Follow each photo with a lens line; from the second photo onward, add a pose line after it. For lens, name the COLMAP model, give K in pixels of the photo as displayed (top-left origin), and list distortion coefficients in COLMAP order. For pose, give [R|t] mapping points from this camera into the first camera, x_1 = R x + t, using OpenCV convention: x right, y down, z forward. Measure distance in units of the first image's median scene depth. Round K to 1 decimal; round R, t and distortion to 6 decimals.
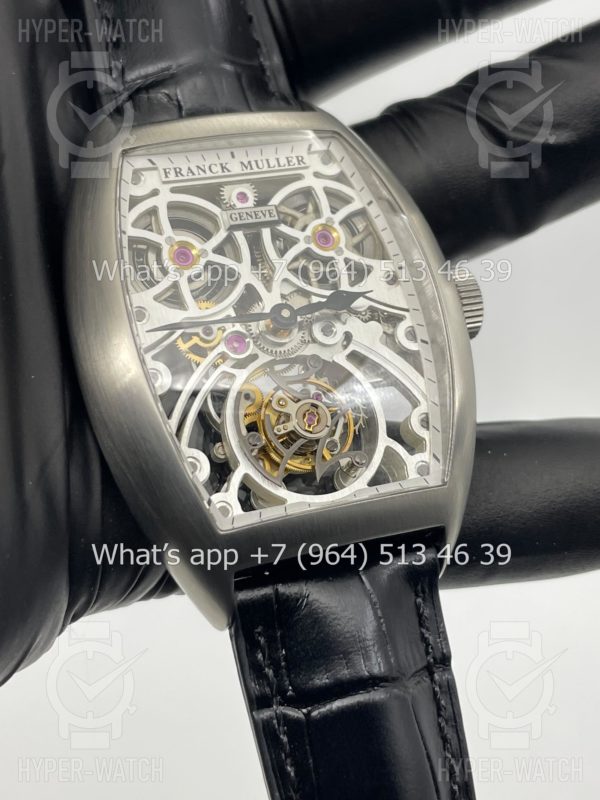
lens RADIAL K [[1272.4, 0, 300.0], [0, 1272.4, 400.0], [0, 0, 1]] dist [0.195131, -0.942145]
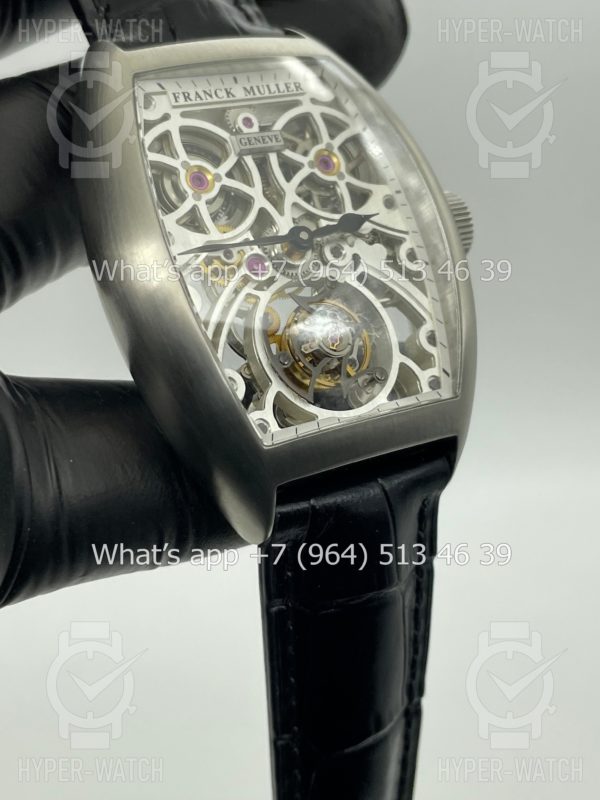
lens RADIAL K [[1272.4, 0, 300.0], [0, 1272.4, 400.0], [0, 0, 1]] dist [0.195131, -0.942145]
pose [[0.984704, -0.035165, 0.170647, -0.187944], [0.028949, 0.998828, 0.038779, 0.023377], [-0.171811, -0.033245, 0.984569, -0.015340]]
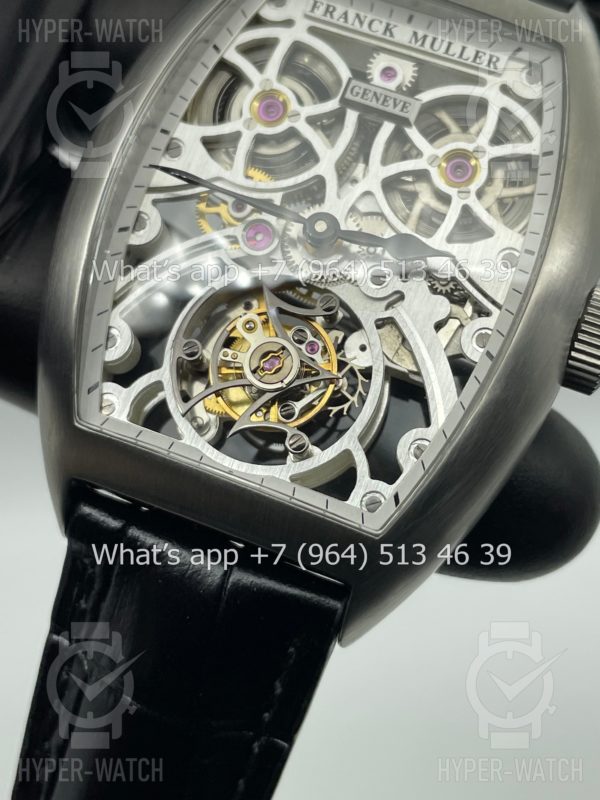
lens RADIAL K [[1272.4, 0, 300.0], [0, 1272.4, 400.0], [0, 0, 1]] dist [0.195131, -0.942145]
pose [[0.734070, 0.481670, -0.478680, 0.375021], [-0.454894, 0.872161, 0.180017, -0.104923], [0.504195, 0.085604, 0.859336, 0.346242]]
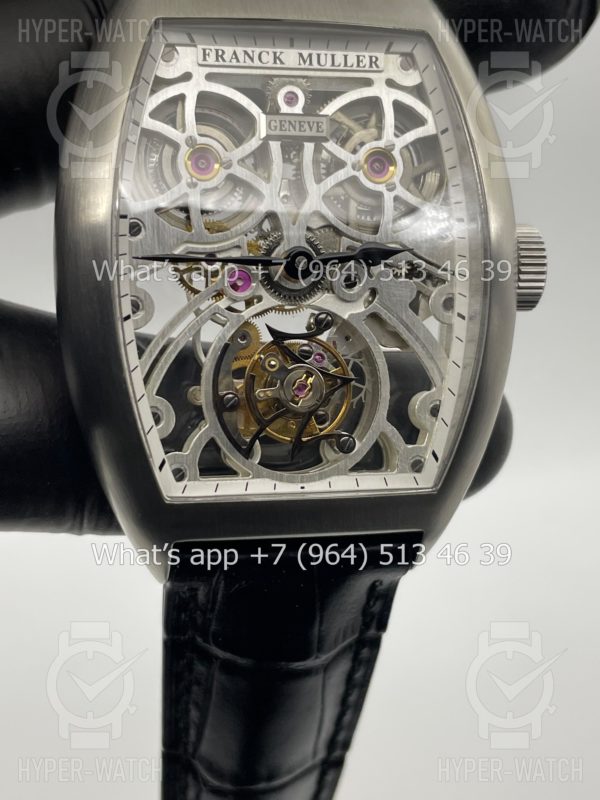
lens RADIAL K [[1272.4, 0, 300.0], [0, 1272.4, 400.0], [0, 0, 1]] dist [0.195131, -0.942145]
pose [[0.966074, 0.243774, -0.085300, 0.080873], [-0.209693, 0.933166, 0.291941, -0.223501], [0.150766, -0.264150, 0.952625, 0.153981]]
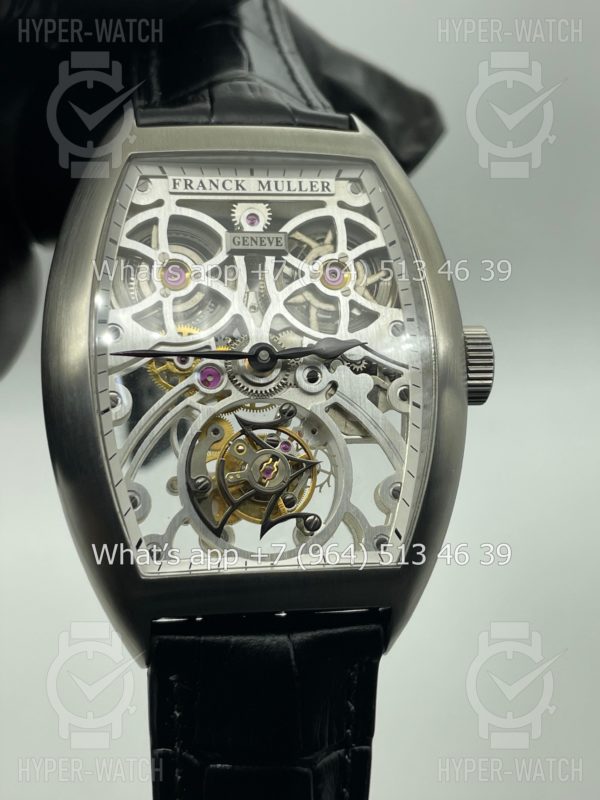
lens RADIAL K [[1272.4, 0, 300.0], [0, 1272.4, 400.0], [0, 0, 1]] dist [0.195131, -0.942145]
pose [[0.967919, 0.180931, -0.174347, 0.179024], [-0.164382, 0.980770, 0.105210, -0.134529], [0.190030, -0.073175, 0.979048, 0.076570]]
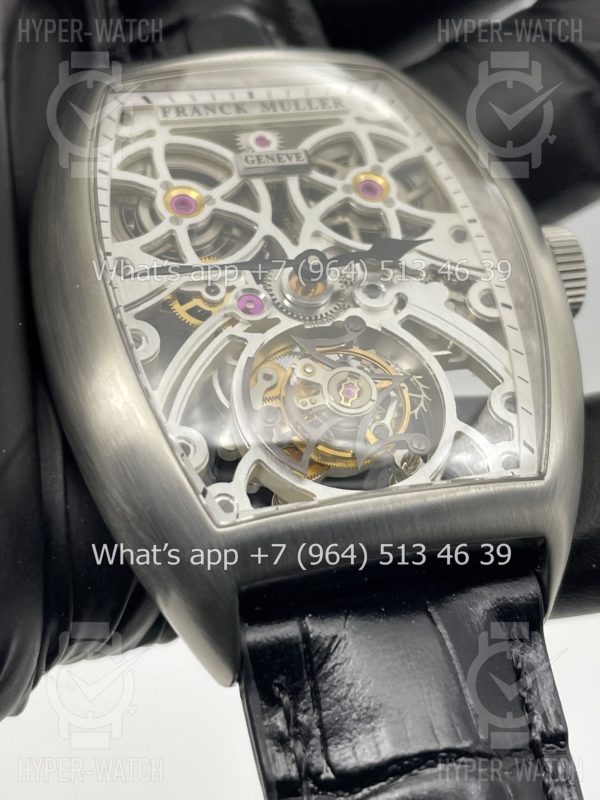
lens RADIAL K [[1272.4, 0, 300.0], [0, 1272.4, 400.0], [0, 0, 1]] dist [0.195131, -0.942145]
pose [[0.993148, -0.043412, -0.108499, 0.057169], [0.019761, 0.977457, -0.210206, 0.165506], [0.115178, 0.206621, 0.971618, 0.272807]]
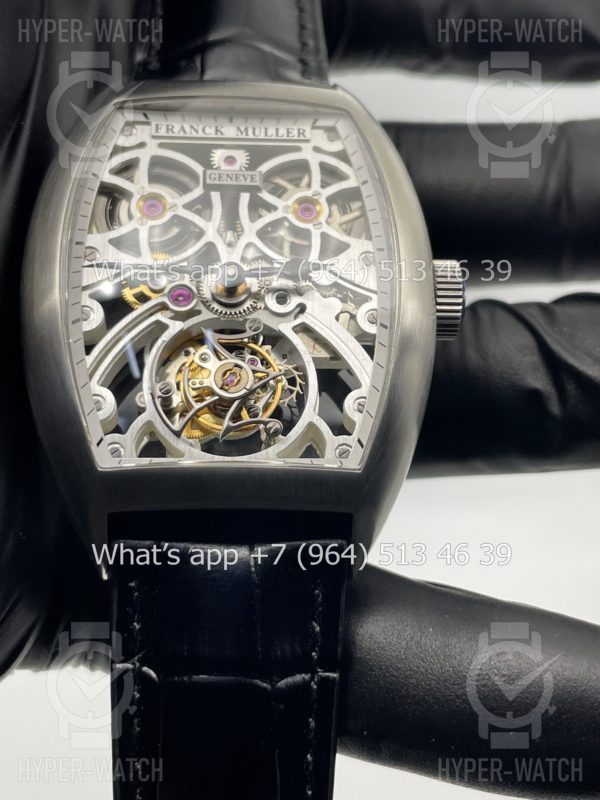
lens RADIAL K [[1272.4, 0, 300.0], [0, 1272.4, 400.0], [0, 0, 1]] dist [0.195131, -0.942145]
pose [[0.942485, 0.136704, -0.305013, 0.337722], [-0.166037, 0.983468, -0.072270, 0.087373], [0.290091, 0.118757, 0.949602, 0.098230]]
